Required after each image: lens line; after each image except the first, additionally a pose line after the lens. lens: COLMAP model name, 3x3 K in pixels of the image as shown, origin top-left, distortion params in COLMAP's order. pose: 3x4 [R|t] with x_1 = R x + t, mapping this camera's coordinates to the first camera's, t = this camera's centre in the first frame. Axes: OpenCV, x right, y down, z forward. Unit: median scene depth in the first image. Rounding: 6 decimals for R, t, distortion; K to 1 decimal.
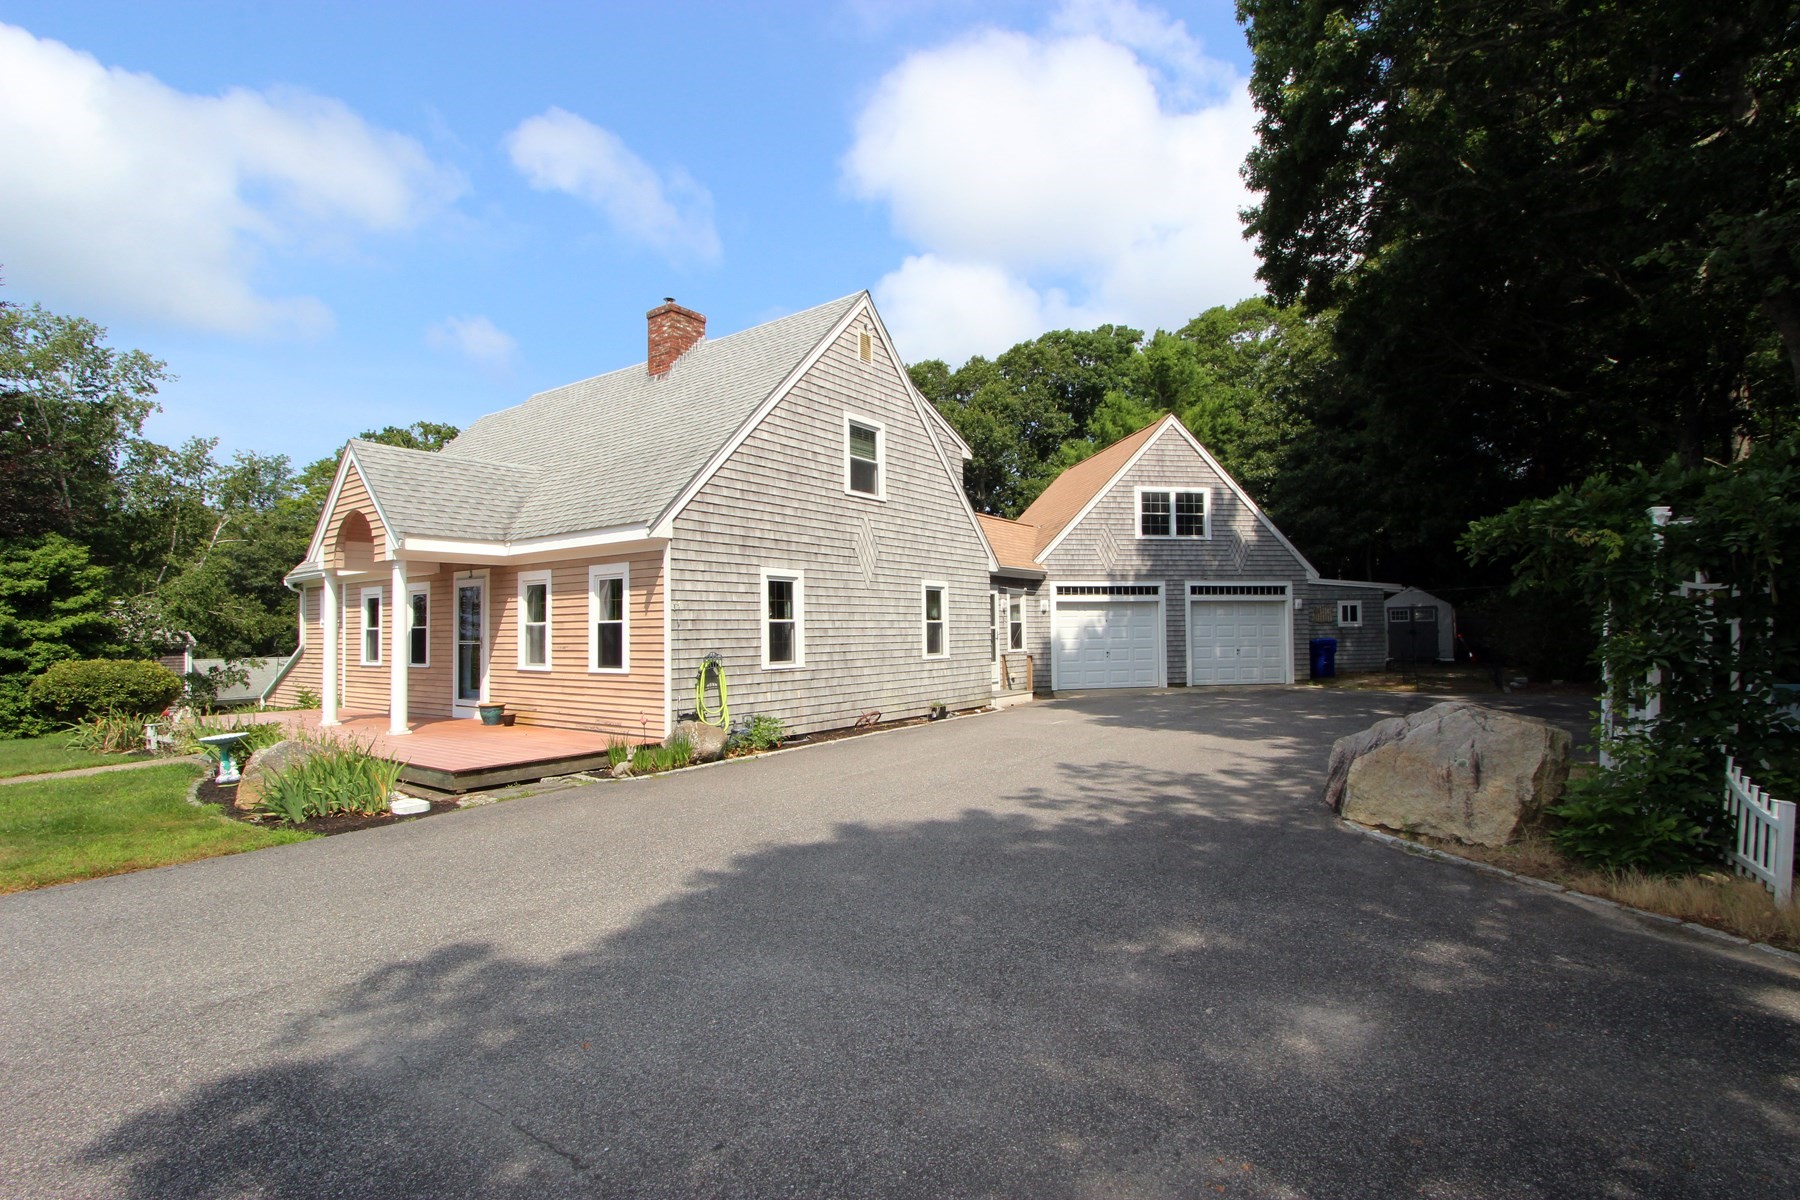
lens RADIAL K [[836.6, 0, 900.0], [0, 836.6, 600.0], [0, 0, 1]] dist [-0.026518, 0.000028]
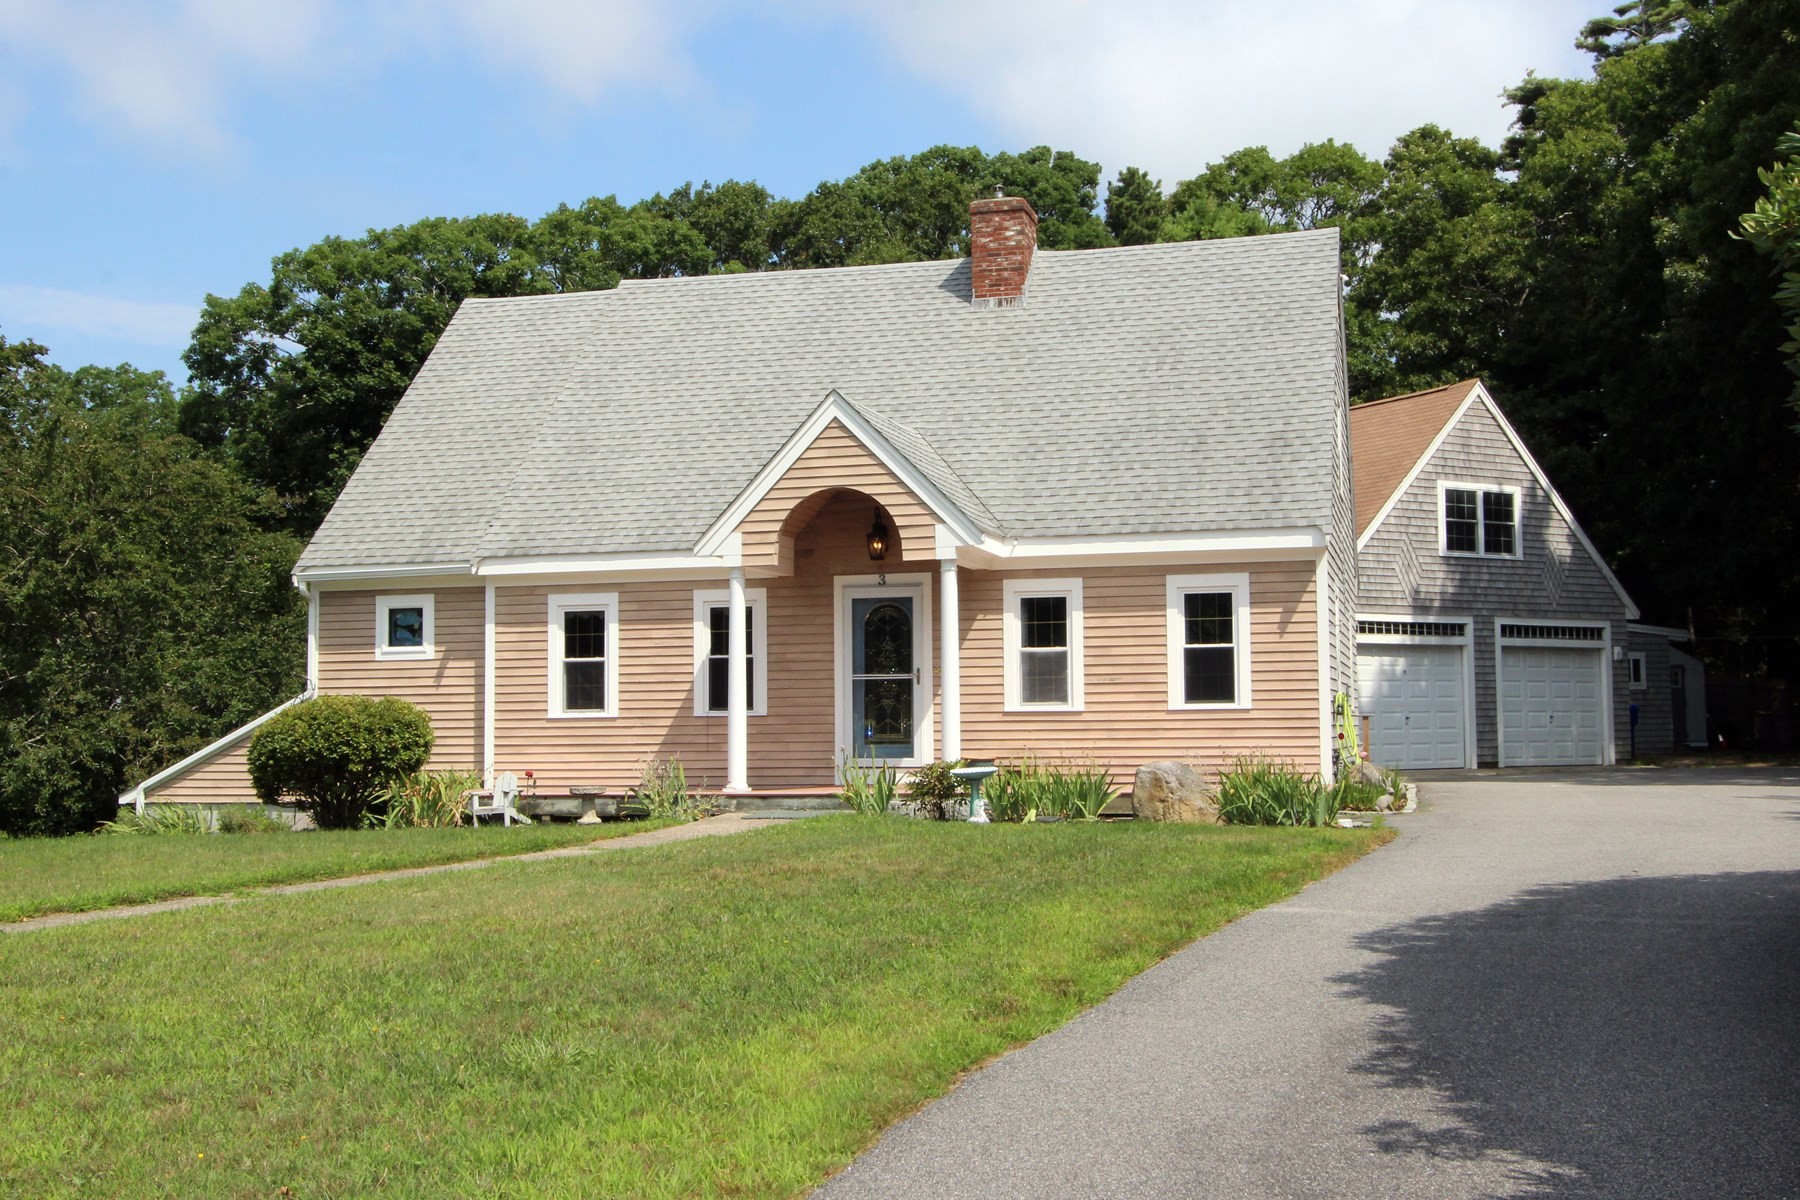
lens RADIAL K [[1931.7, 0, 900.0], [0, 1931.7, 600.0], [0, 0, 1]] dist [0.008129, 0.007957]
pose [[0.936116, 0.026285, 0.350707, -0.702824], [-0.014094, 0.999206, -0.037269, 0.030523], [-0.351408, 0.029945, 0.935743, -0.352074]]
